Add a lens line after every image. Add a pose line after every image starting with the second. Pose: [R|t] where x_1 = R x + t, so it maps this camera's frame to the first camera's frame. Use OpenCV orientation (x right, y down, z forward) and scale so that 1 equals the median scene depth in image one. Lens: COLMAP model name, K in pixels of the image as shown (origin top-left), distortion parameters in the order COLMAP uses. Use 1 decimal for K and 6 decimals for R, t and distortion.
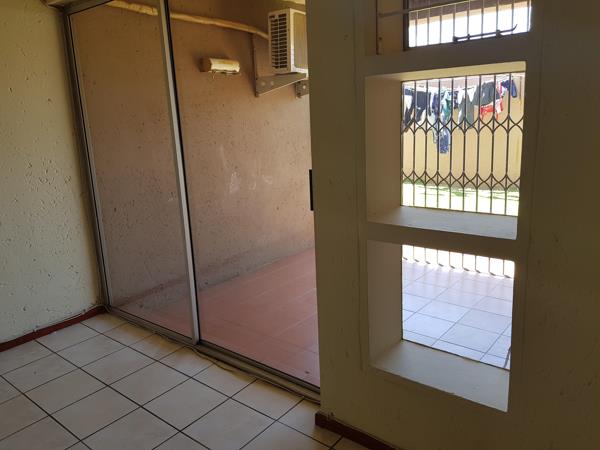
lens RADIAL K [[468.4, 0, 295.4], [0, 468.4, 213.2], [0, 0, 1]] dist [0.069791, -0.143503]
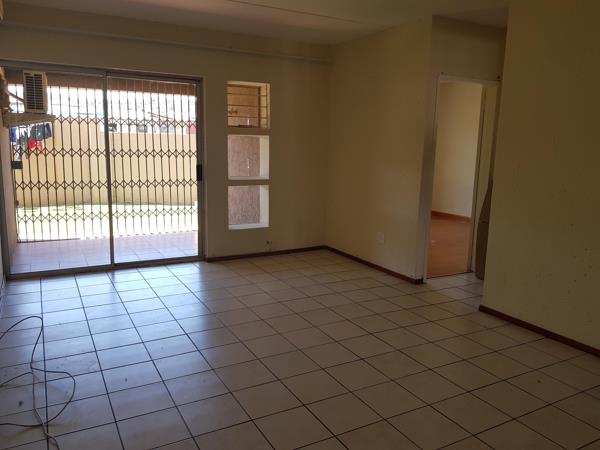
lens RADIAL K [[468.4, 0, 295.4], [0, 468.4, 213.2], [0, 0, 1]] dist [0.069791, -0.143503]
pose [[0.373262, -0.078932, 0.924362, -1.098421], [0.153087, 0.987956, 0.022545, 0.095991], [-0.915008, 0.133092, 0.380849, -0.237073]]
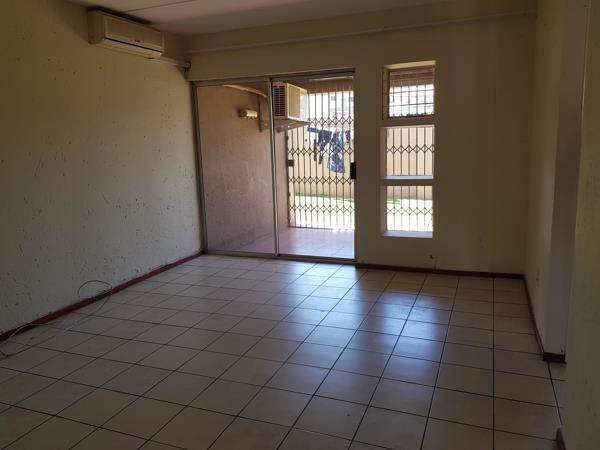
lens RADIAL K [[468.4, 0, 295.4], [0, 468.4, 213.2], [0, 0, 1]] dist [0.069791, -0.143503]
pose [[0.956326, -0.024672, 0.291259, -0.484928], [0.044199, 0.997180, -0.060654, 0.149985], [-0.288941, 0.070878, 0.954720, -0.620489]]
